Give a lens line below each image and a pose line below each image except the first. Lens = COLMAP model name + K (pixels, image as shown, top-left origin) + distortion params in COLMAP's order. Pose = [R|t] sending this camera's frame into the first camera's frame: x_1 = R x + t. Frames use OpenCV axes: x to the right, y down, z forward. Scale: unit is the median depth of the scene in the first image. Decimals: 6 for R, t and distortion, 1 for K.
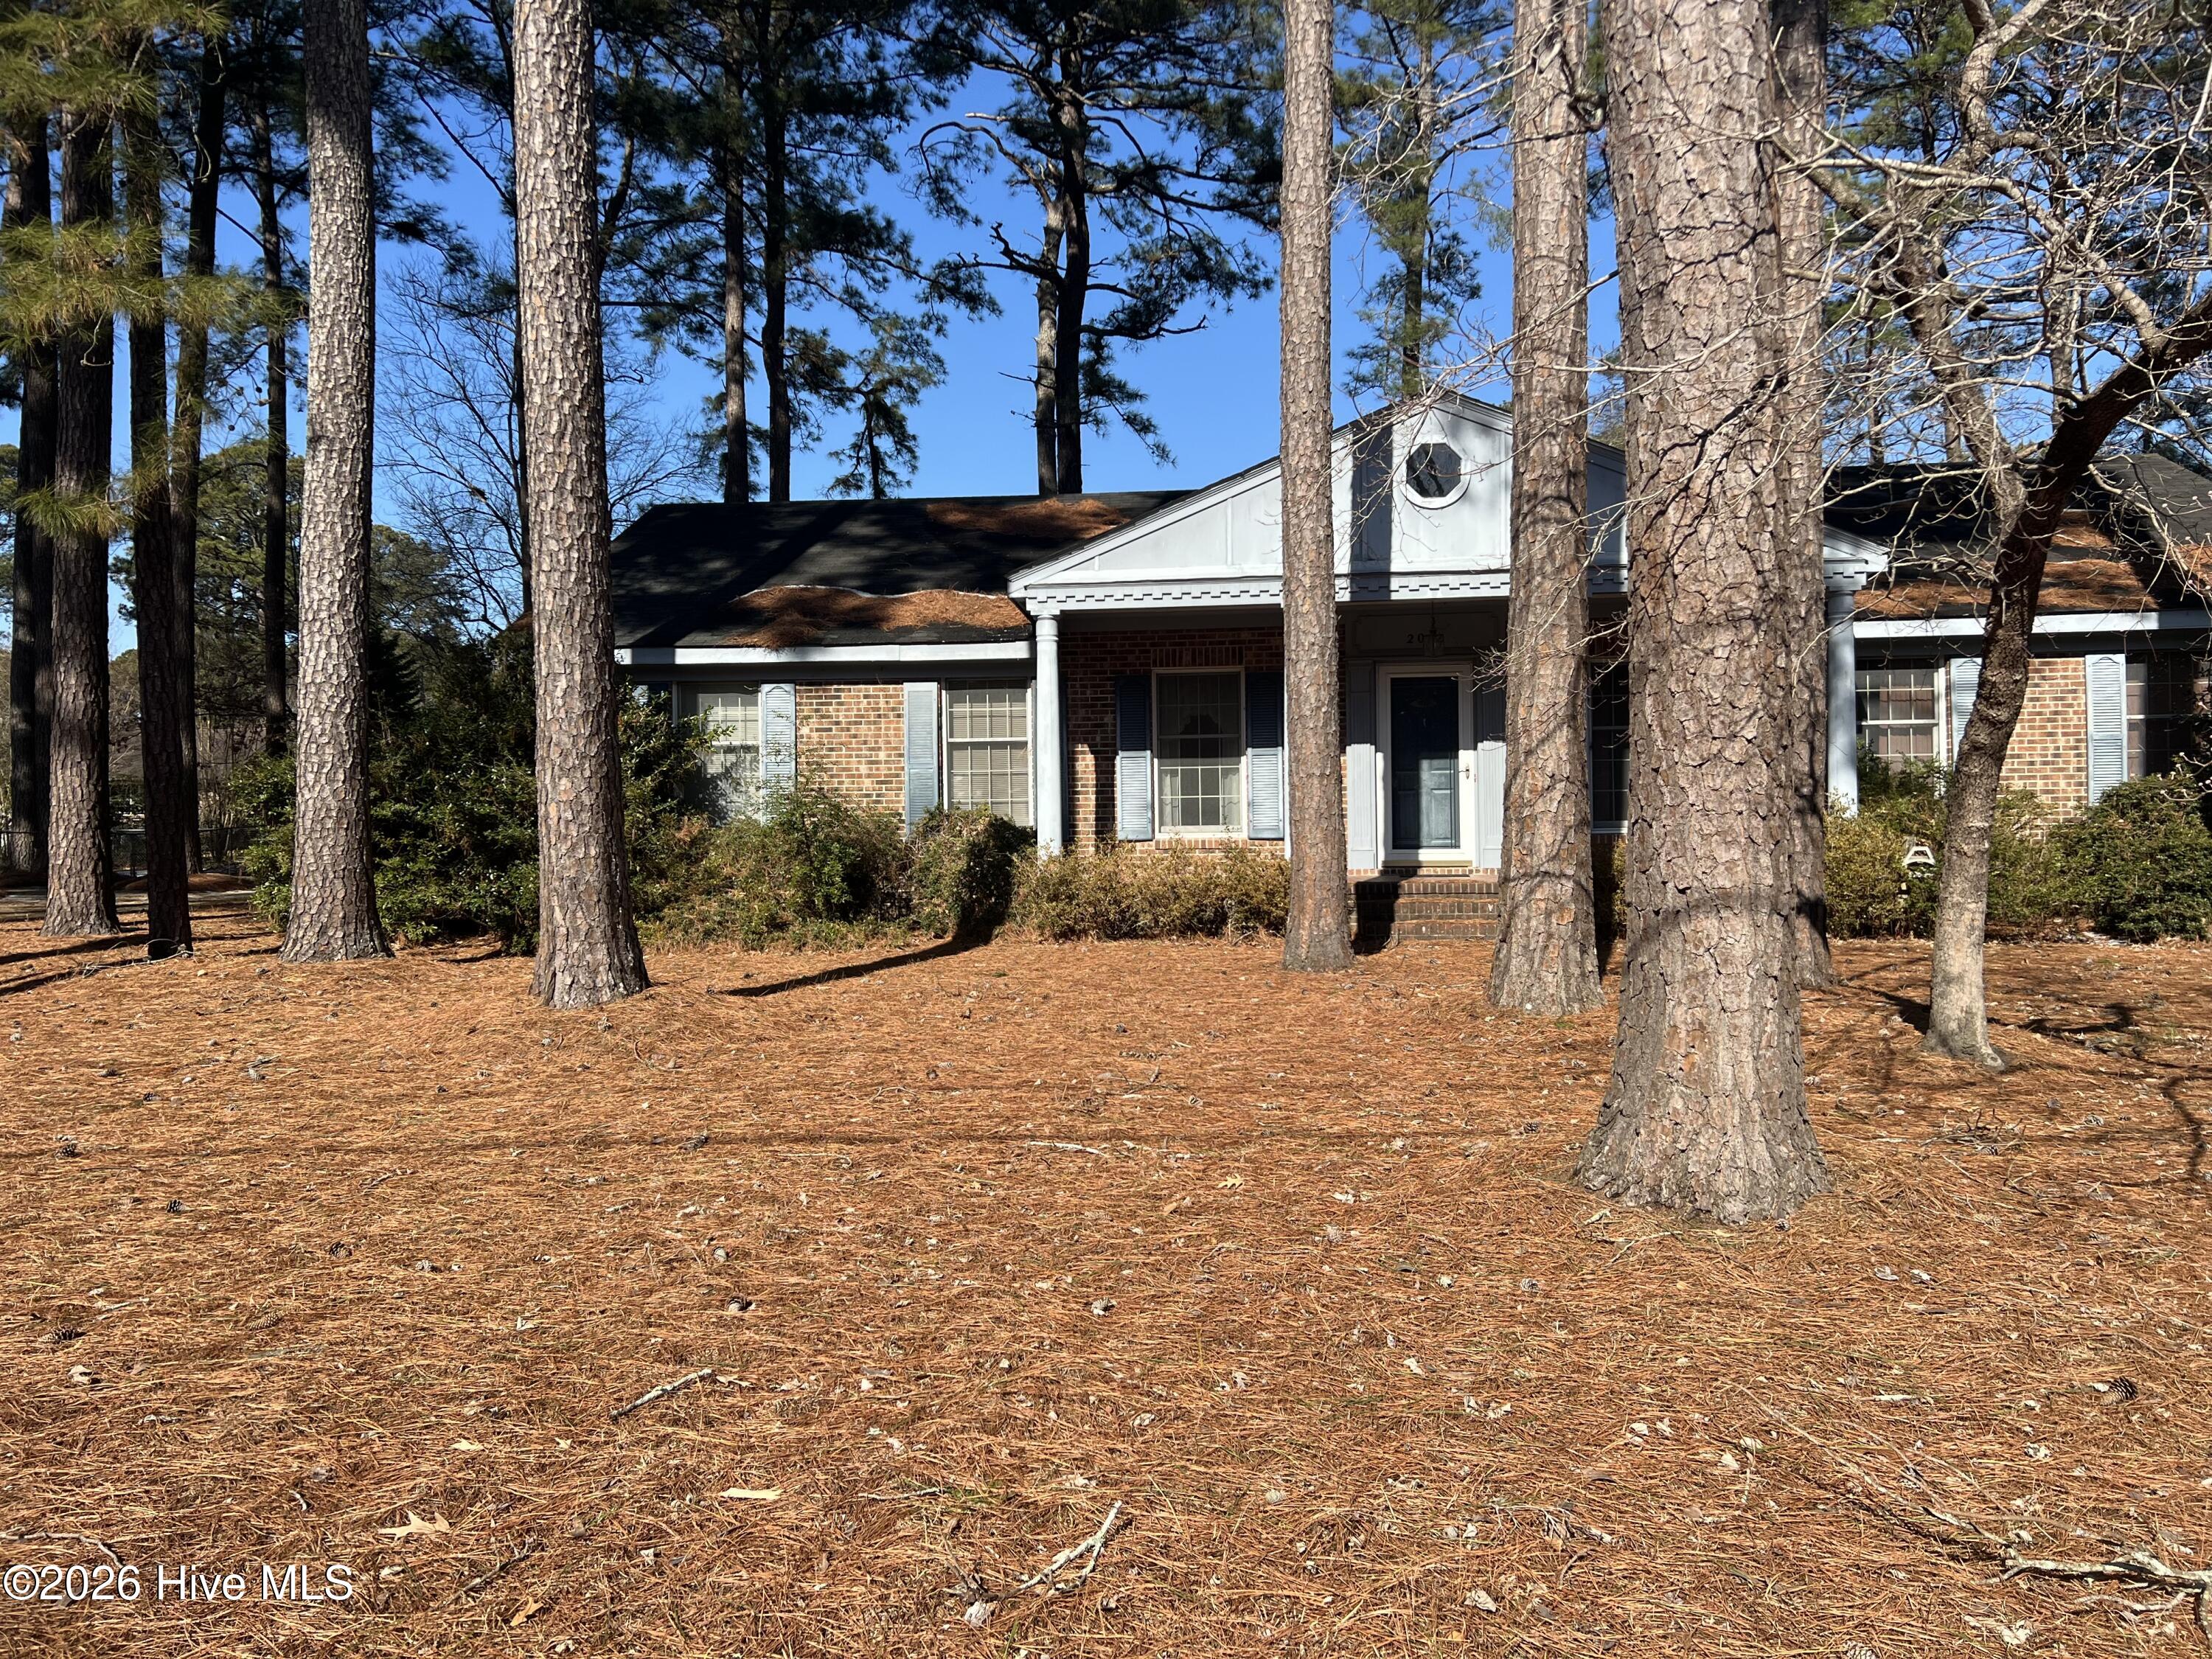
lens RADIAL K [[1655.4, 0, 1109.5], [0, 1655.4, 832.3], [0, 0, 1]] dist [0.058334, -0.057232]
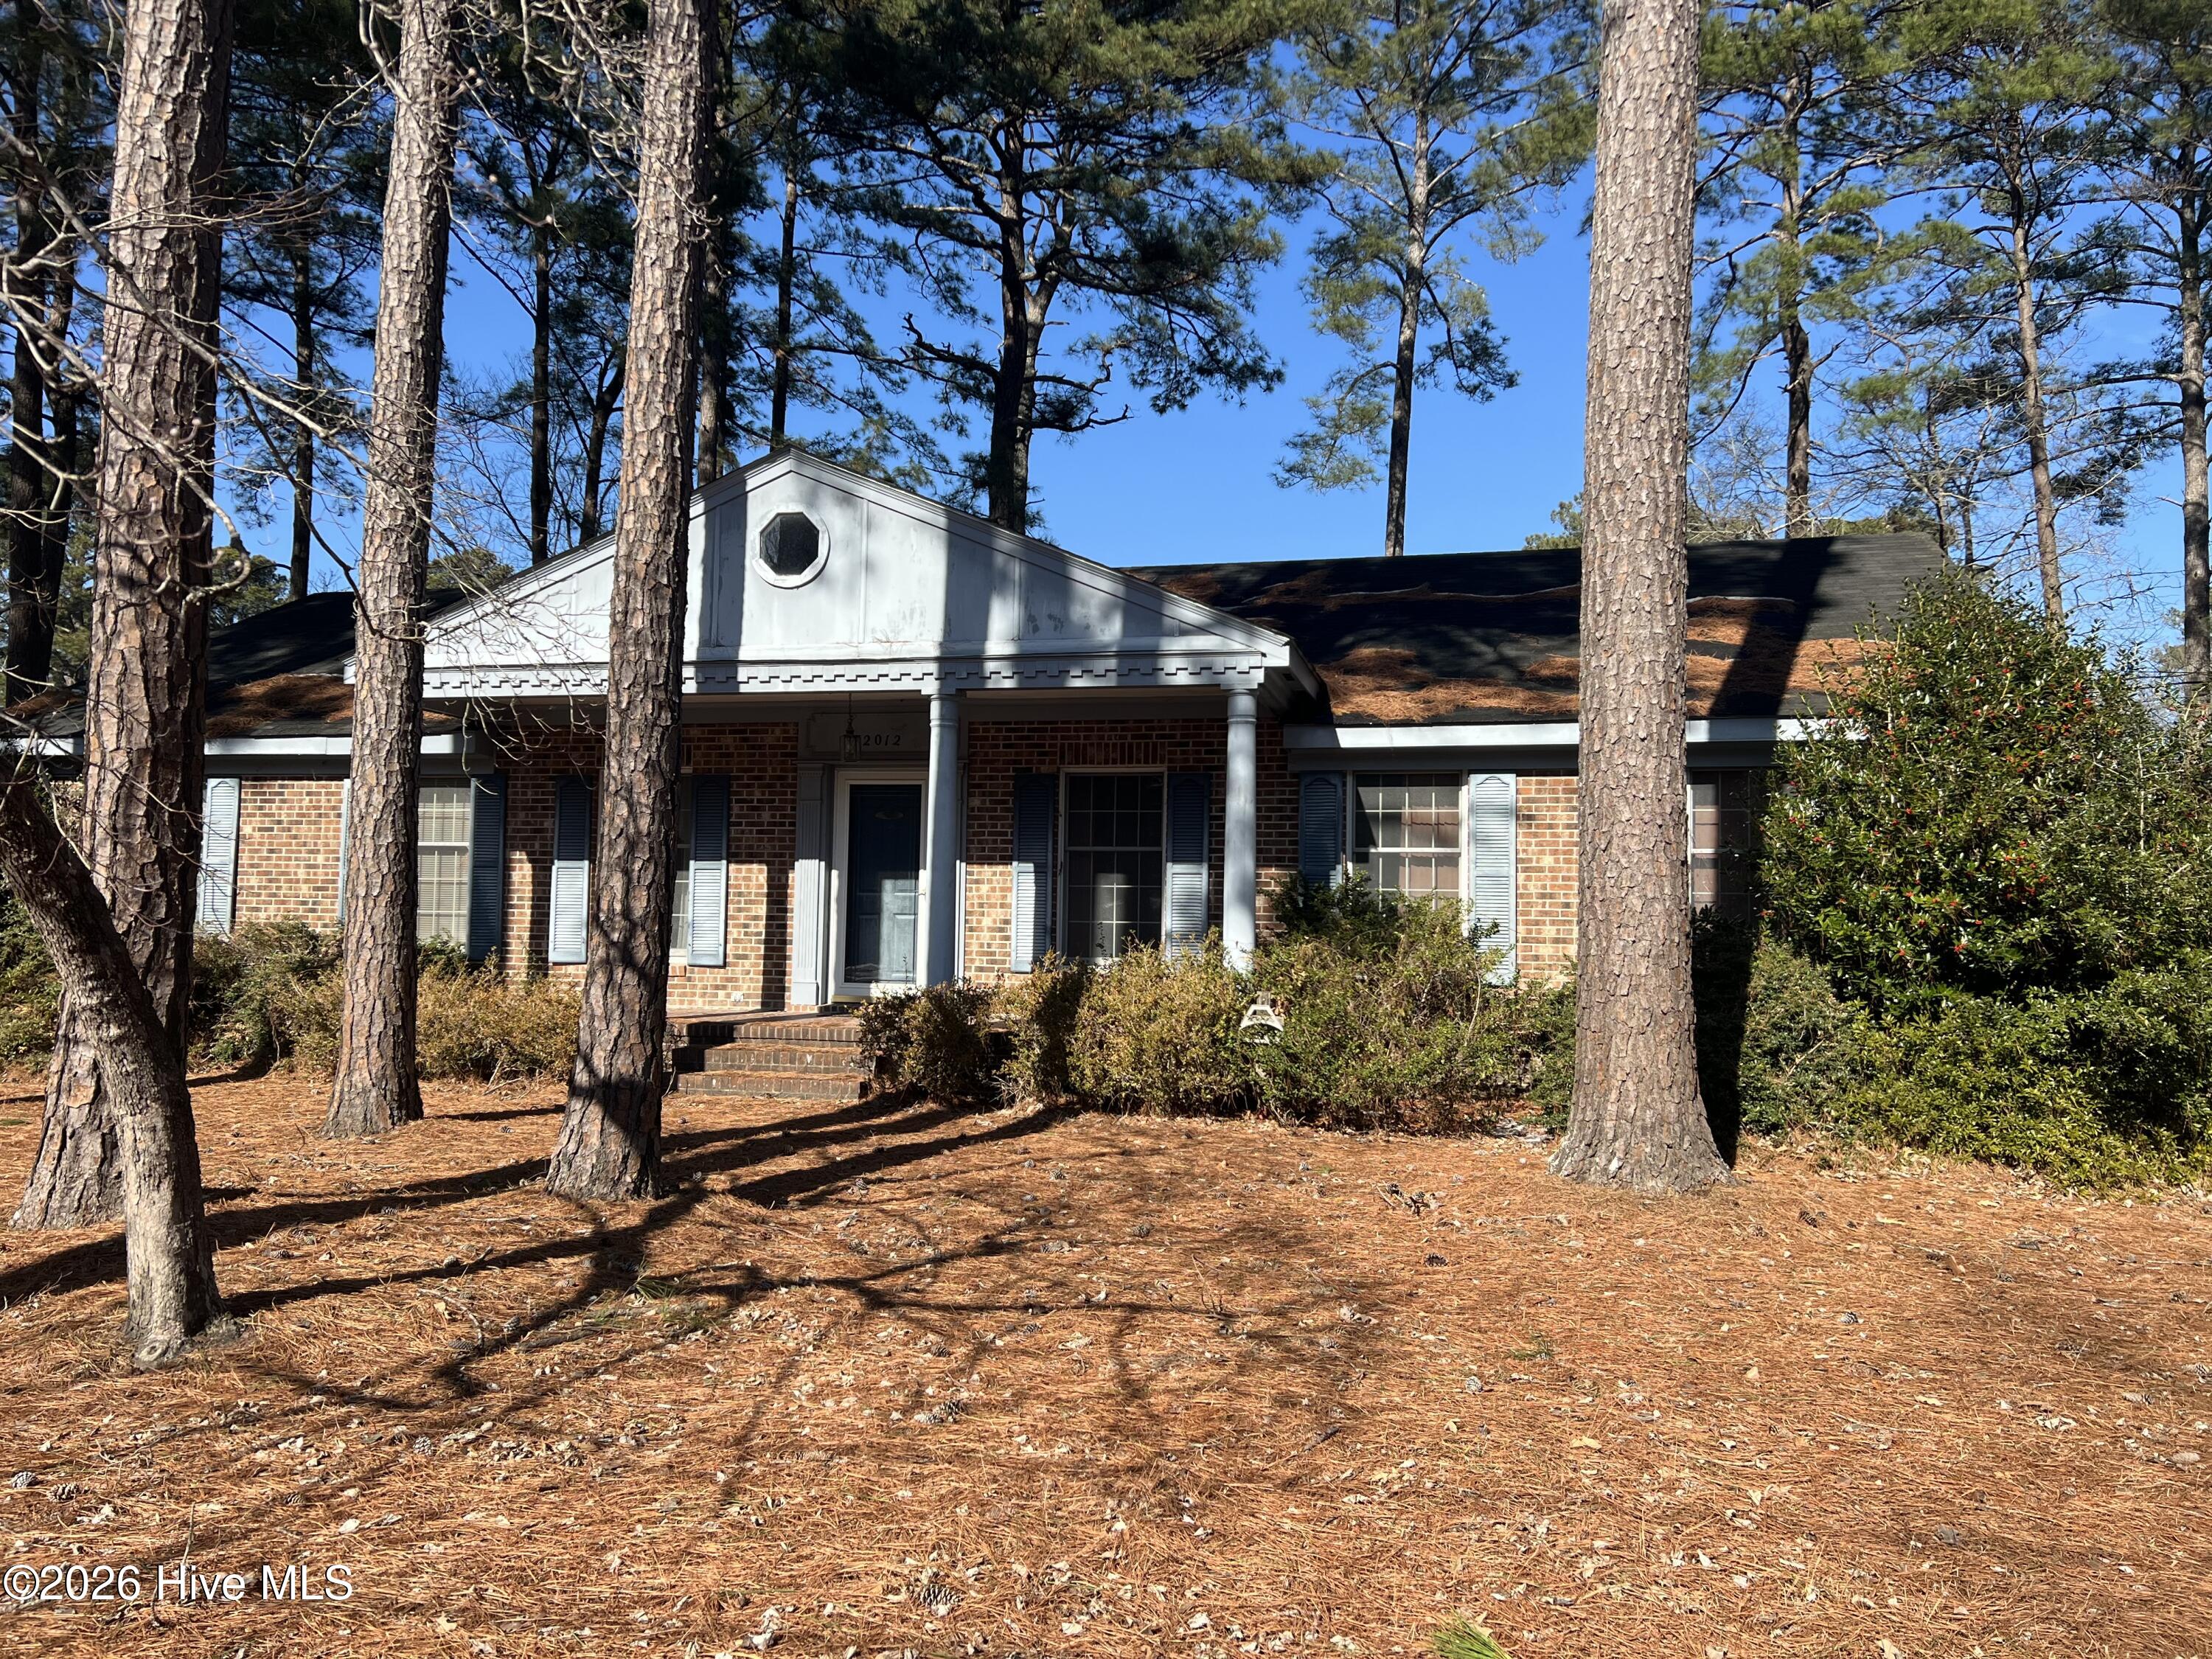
lens RADIAL K [[1655.4, 0, 1112.9], [0, 1655.4, 862.7], [0, 0, 1]] dist [0.058334, -0.057232]
pose [[0.987688, 0.024944, -0.154435, 0.464950], [-0.031972, 0.998555, -0.043195, -0.020287], [0.153135, 0.047601, 0.987058, 0.175020]]
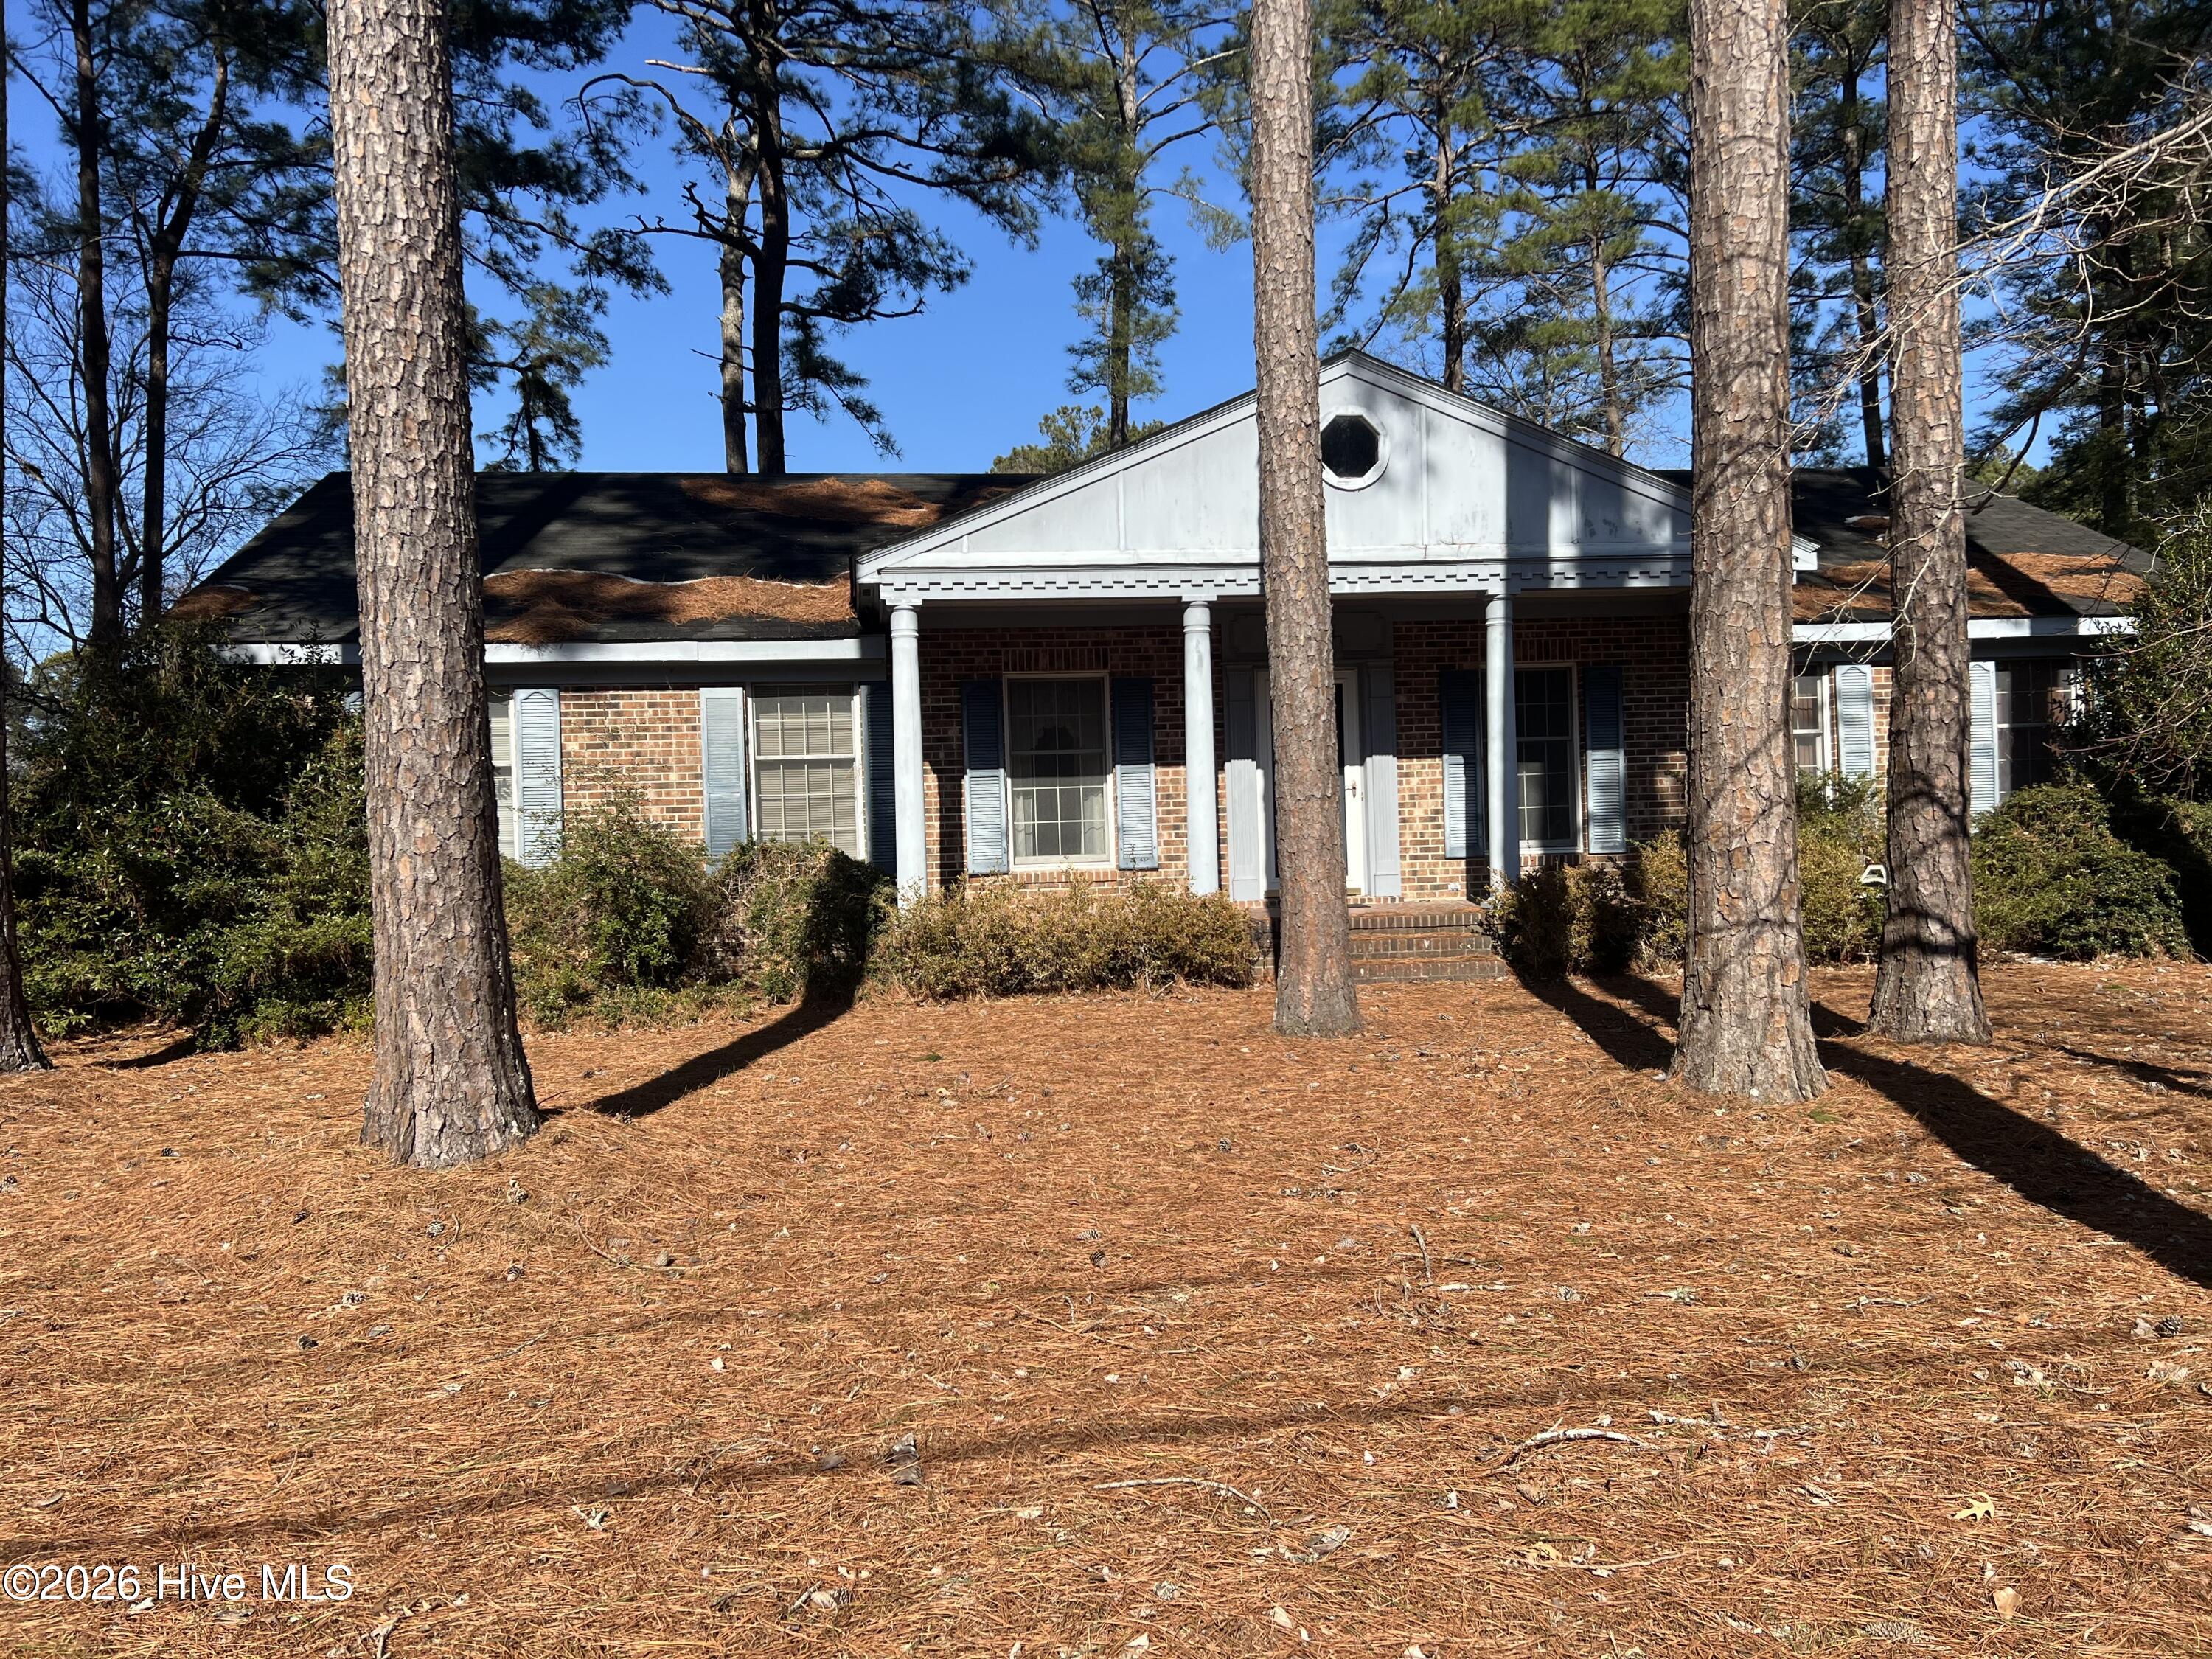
lens RADIAL K [[1655.4, 0, 1108.8], [0, 1655.4, 846.2], [0, 0, 1]] dist [0.058334, -0.057232]
pose [[0.975305, -0.019090, 0.220037, -0.117557], [0.019382, 0.999812, 0.000830, -0.009661], [-0.220011, 0.003455, 0.975491, 0.164052]]
